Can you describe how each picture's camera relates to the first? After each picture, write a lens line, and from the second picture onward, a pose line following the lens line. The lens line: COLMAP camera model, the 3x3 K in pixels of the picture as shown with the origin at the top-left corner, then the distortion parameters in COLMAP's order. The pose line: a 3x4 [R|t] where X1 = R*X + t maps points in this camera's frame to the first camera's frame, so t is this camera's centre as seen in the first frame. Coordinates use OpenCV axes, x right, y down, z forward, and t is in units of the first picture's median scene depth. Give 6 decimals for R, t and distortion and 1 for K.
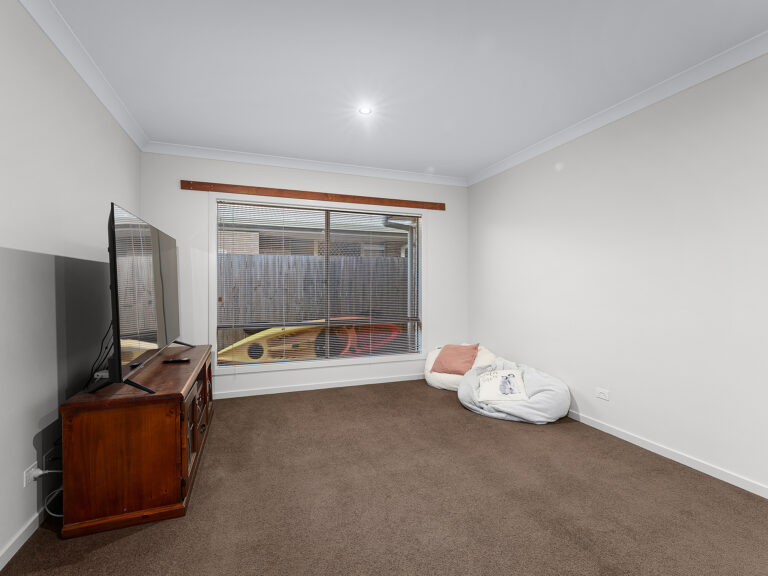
lens RADIAL K [[359.8, 0, 370.1], [0, 359.8, 286.1], [0, 0, 1]] dist [0.001730, 0.000349]
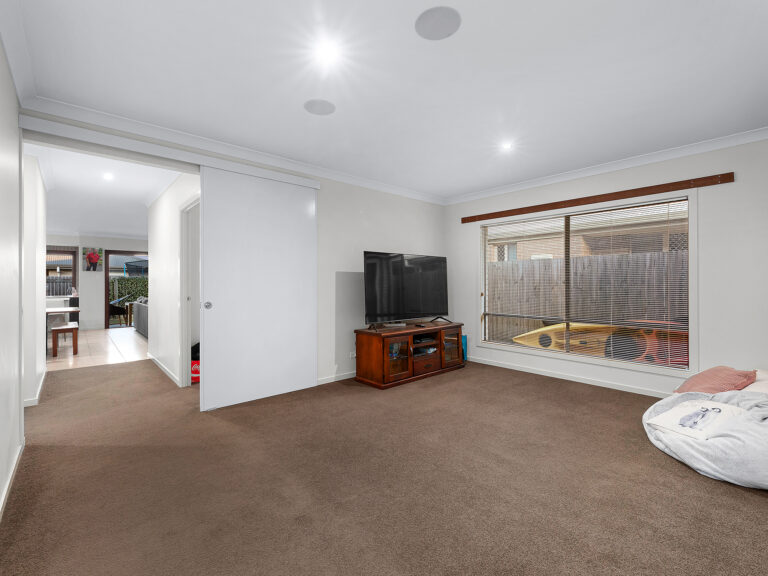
lens RADIAL K [[348.4, 0, 382.1], [0, 348.4, 282.9], [0, 0, 1]] dist [-0.000161, -0.000025]
pose [[0.371597, -0.003706, -0.928387, 0.646183], [-0.002951, 0.999982, -0.005173, -0.000747], [0.928390, 0.004662, 0.371579, 0.093696]]
